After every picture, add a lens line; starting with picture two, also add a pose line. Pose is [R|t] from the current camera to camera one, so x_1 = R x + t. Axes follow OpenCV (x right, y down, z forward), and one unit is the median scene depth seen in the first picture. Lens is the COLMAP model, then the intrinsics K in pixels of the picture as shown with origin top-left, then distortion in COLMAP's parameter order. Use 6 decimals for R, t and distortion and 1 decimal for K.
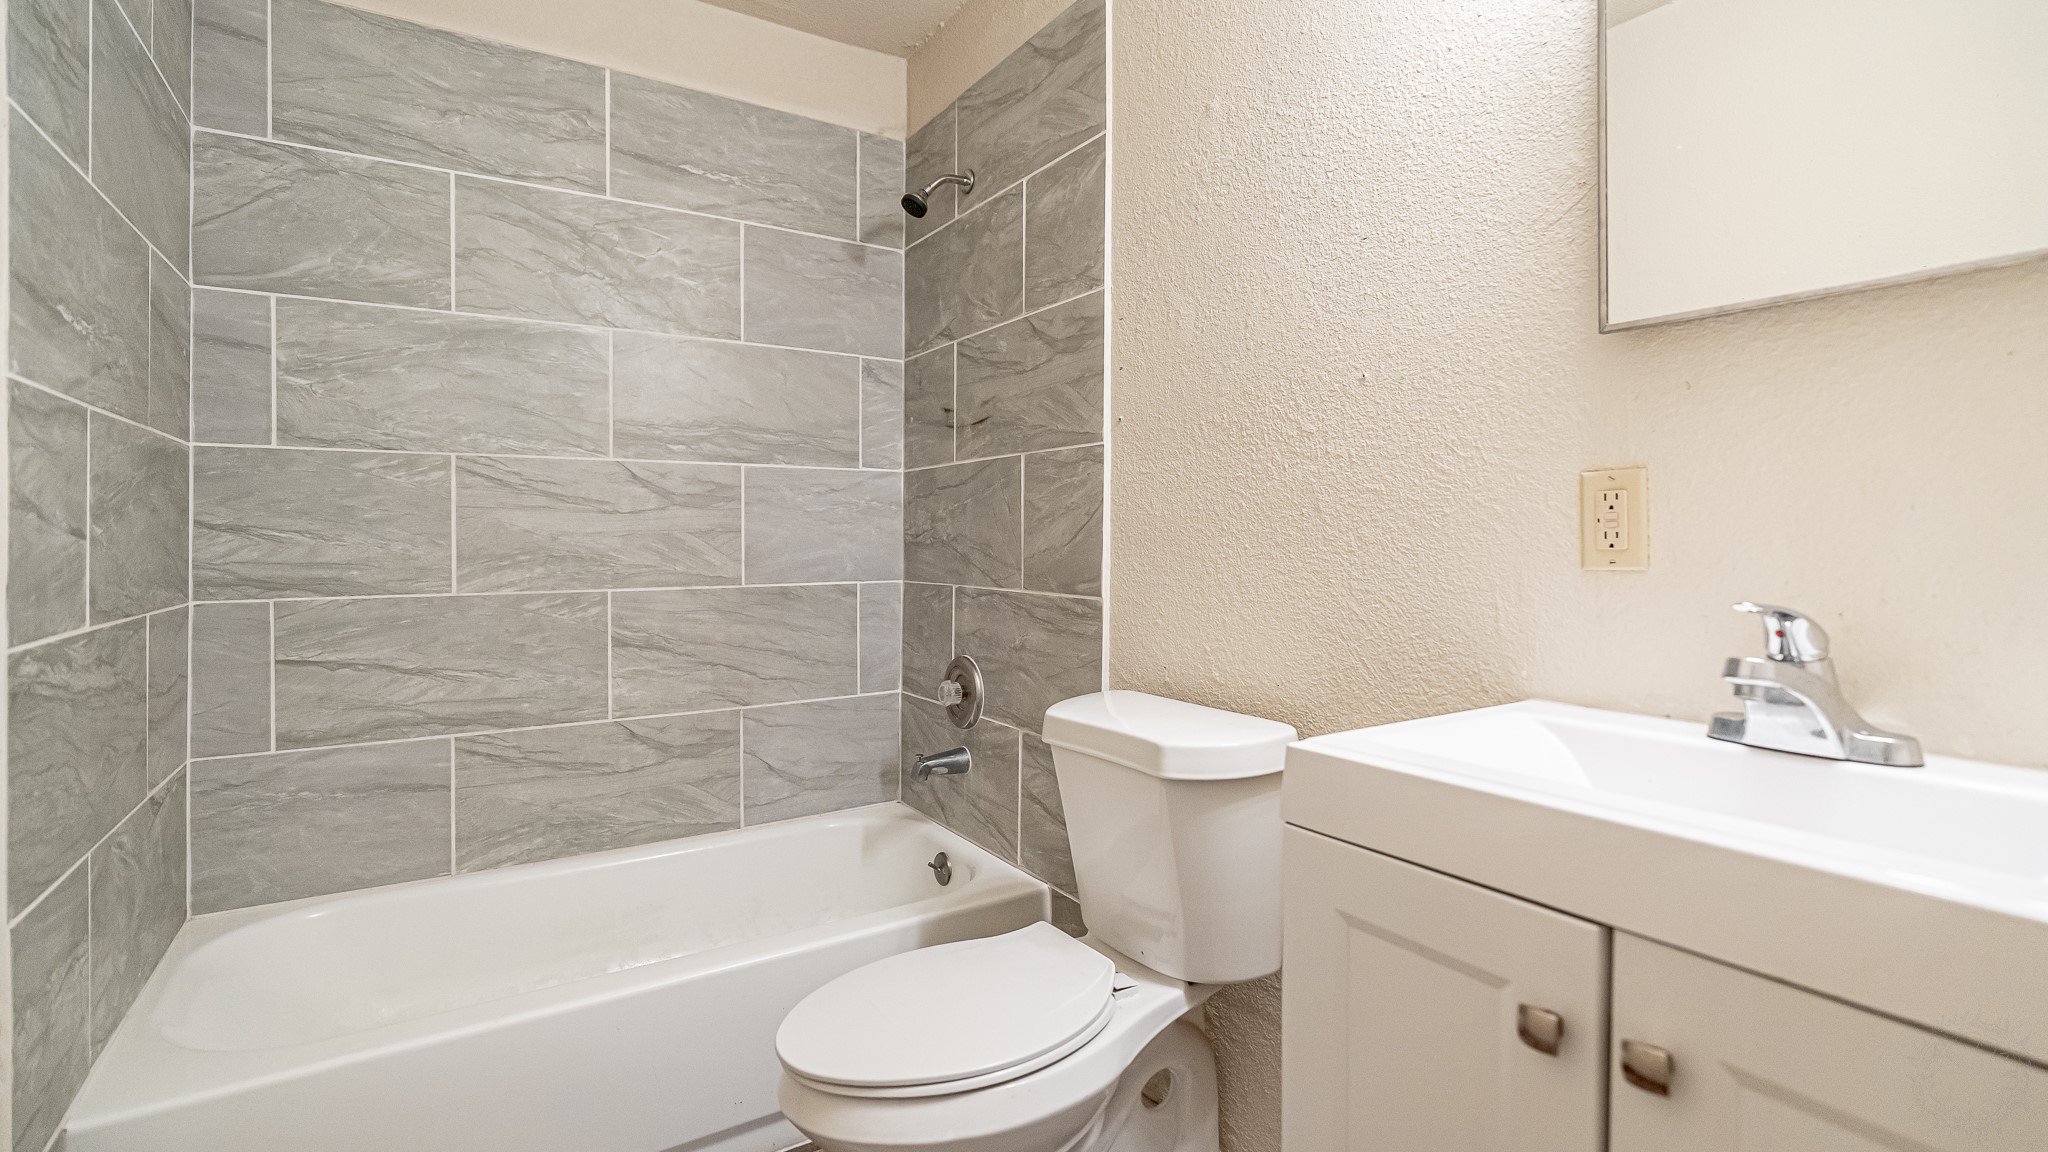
lens RADIAL K [[952.3, 0, 1012.1], [0, 952.3, 565.9], [0, 0, 1]] dist [-0.000773, 0.000828]
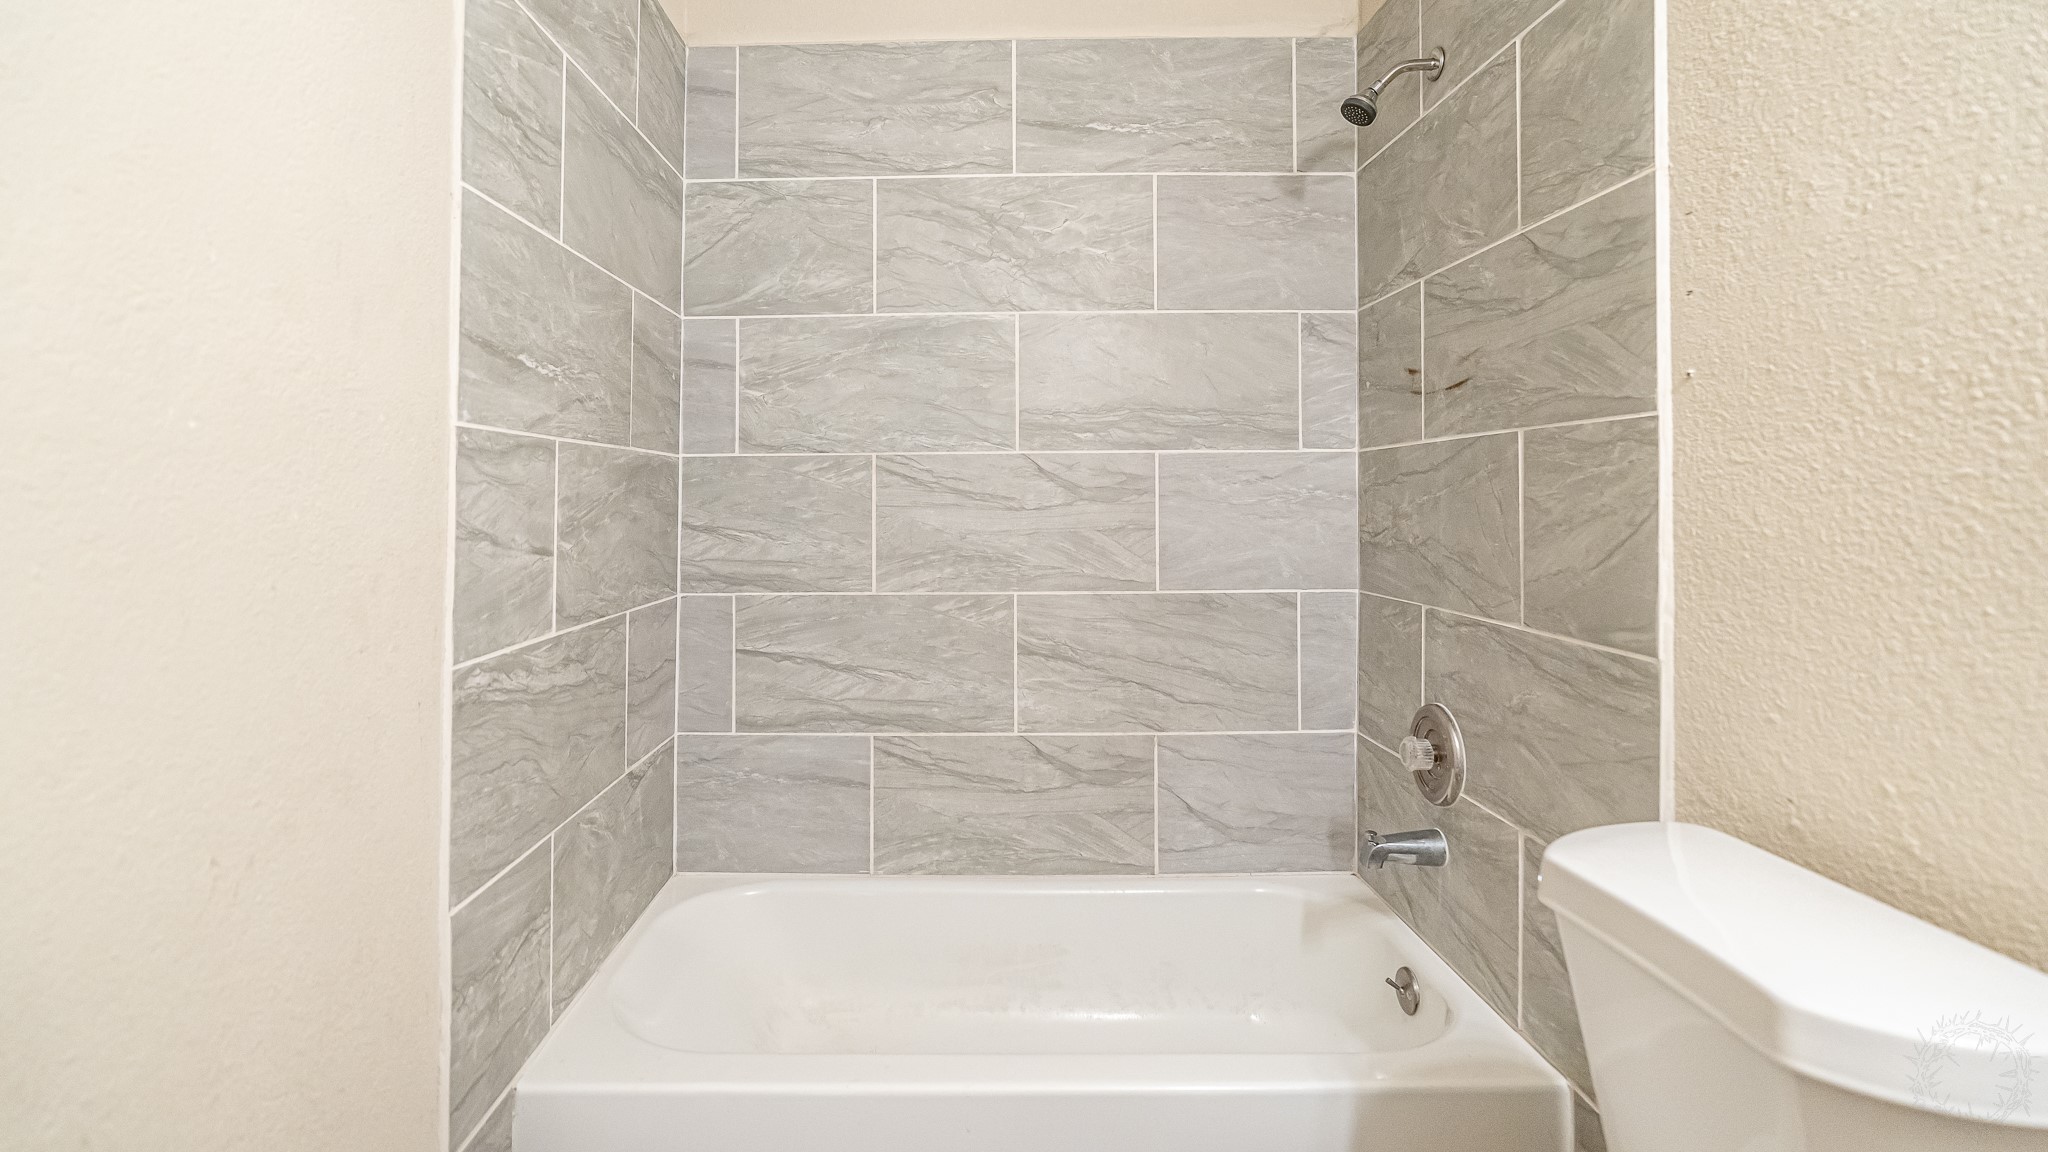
lens RADIAL K [[962.3, 0, 967.9], [0, 962.3, 495.2], [0, 0, 1]] dist [-0.009545, 0.004753]
pose [[0.849646, -0.010249, -0.527254, 0.035359], [-0.005010, 0.999609, -0.027505, -0.046346], [0.527329, 0.026011, 0.849263, 0.187064]]
